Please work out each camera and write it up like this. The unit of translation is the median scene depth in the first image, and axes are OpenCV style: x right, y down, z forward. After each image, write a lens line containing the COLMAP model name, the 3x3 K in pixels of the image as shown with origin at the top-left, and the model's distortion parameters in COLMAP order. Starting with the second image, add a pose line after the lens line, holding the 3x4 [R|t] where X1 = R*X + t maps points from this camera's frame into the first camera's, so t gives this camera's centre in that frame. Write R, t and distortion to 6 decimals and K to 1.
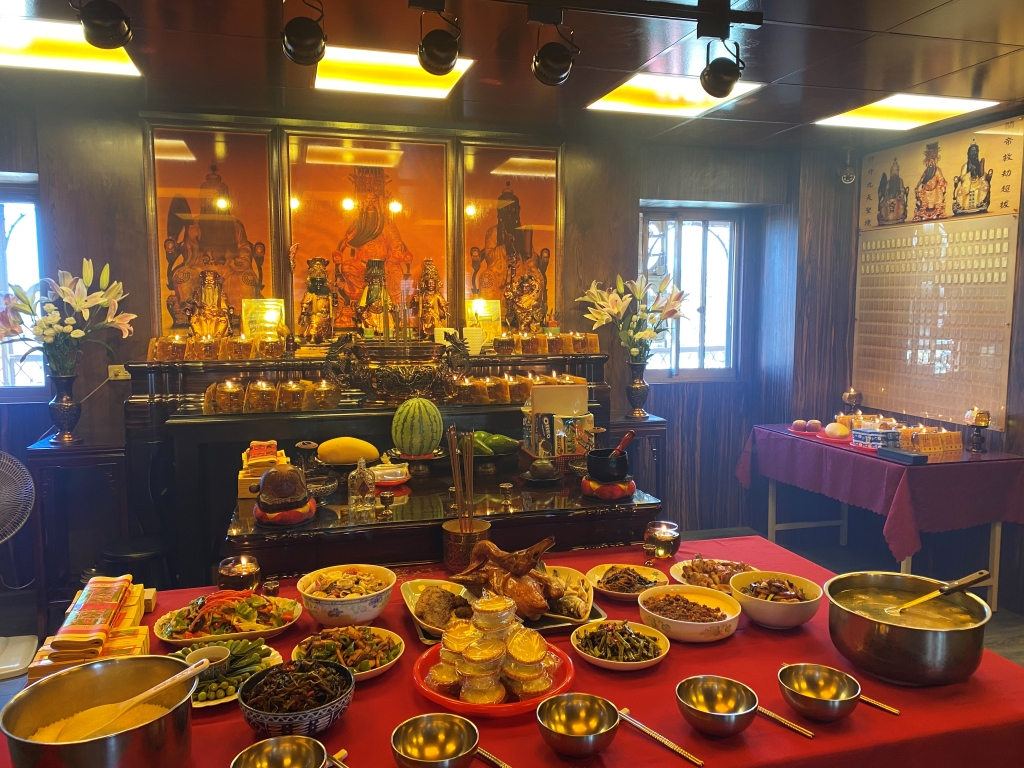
lens RADIAL K [[783.0, 0, 512.9], [0, 783.0, 378.9], [0, 0, 1]] dist [0.039200, -0.037221]
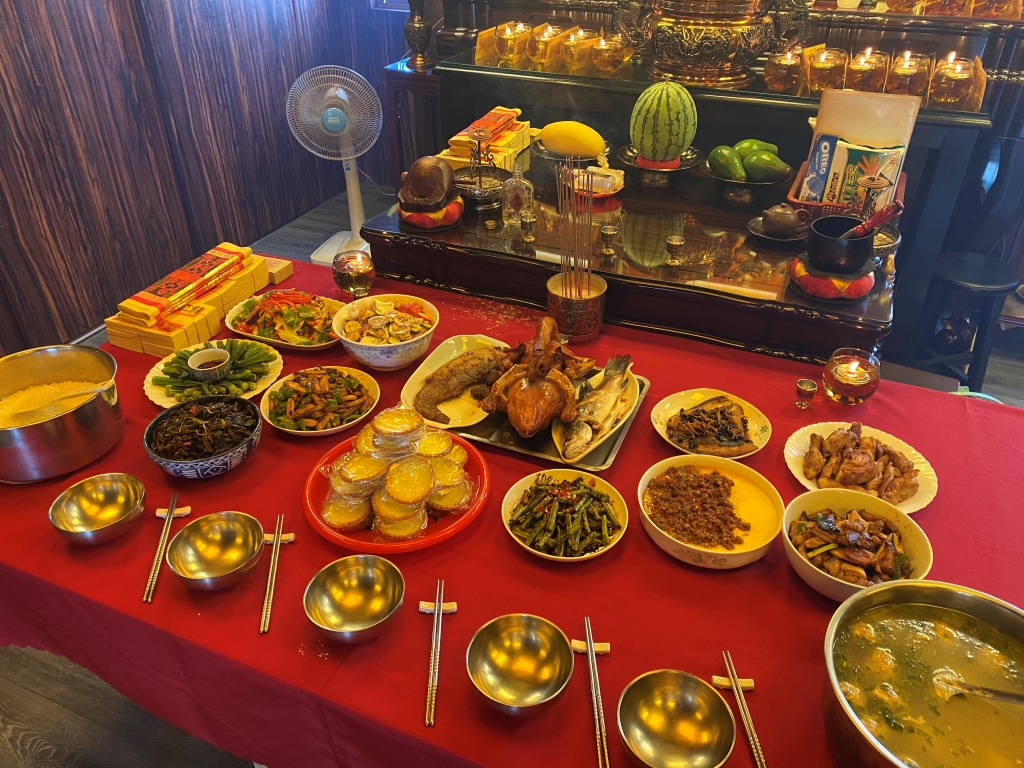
lens RADIAL K [[783.0, 0, 514.2], [0, 783.0, 381.0], [0, 0, 1]] dist [0.039200, -0.037221]
pose [[0.769042, 0.352072, -0.533497, 0.199543], [-0.058836, 0.870082, 0.489383, -0.064971], [0.636485, -0.344967, 0.689844, 0.210134]]
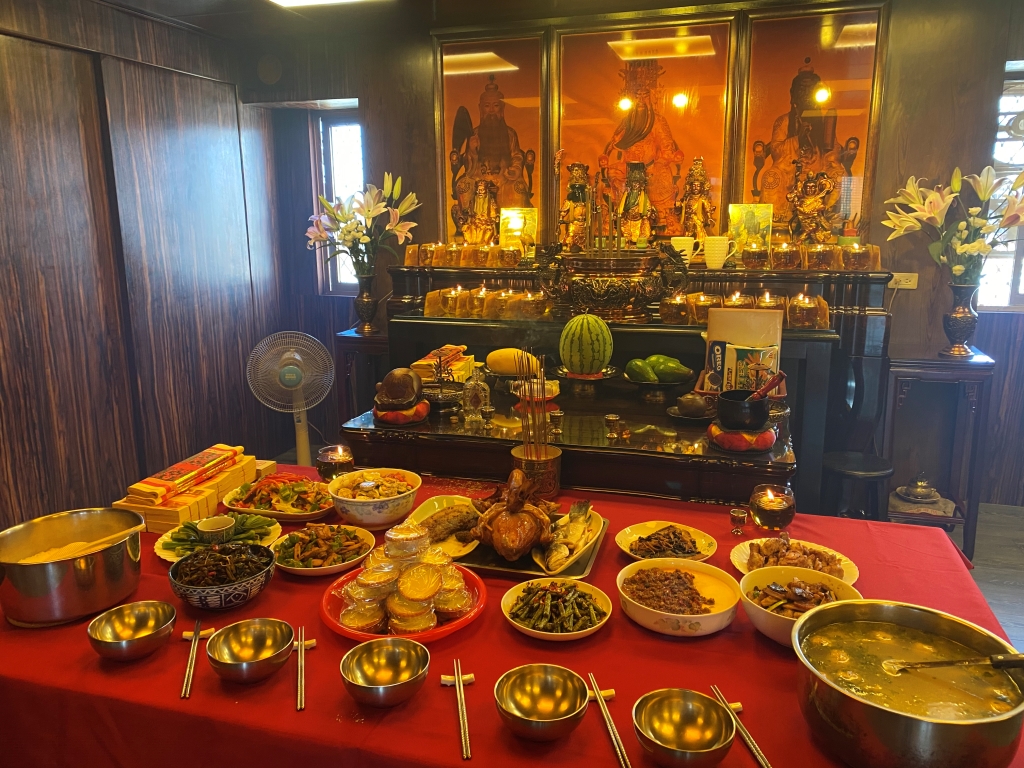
lens RADIAL K [[783.0, 0, 506.9], [0, 783.0, 381.5], [0, 0, 1]] dist [0.039200, -0.037221]
pose [[0.837292, 0.108673, -0.535847, 0.230703], [-0.042168, 0.989964, 0.134880, -0.013245], [0.545127, -0.090338, 0.833472, 0.113310]]
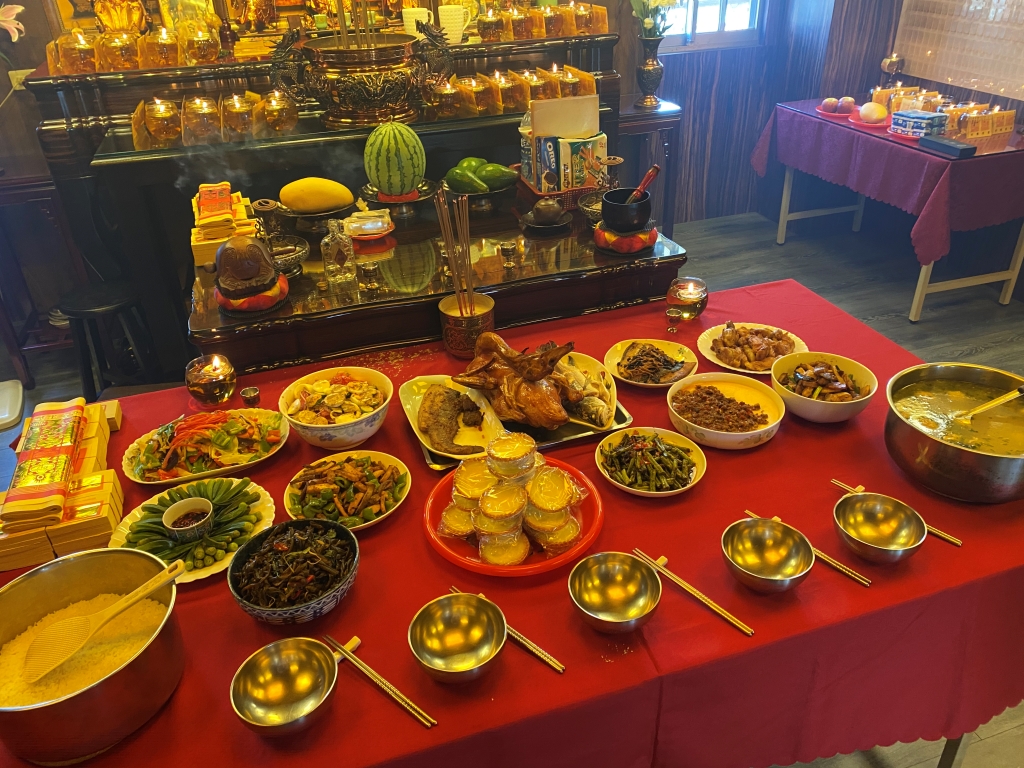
lens RADIAL K [[783.0, 0, 519.6], [0, 783.0, 374.8], [0, 0, 1]] dist [0.039200, -0.037221]
pose [[0.998859, -0.045264, 0.015231, -0.009427], [0.034647, 0.906299, 0.421215, -0.058213], [-0.032869, -0.420206, 0.906833, 0.102909]]
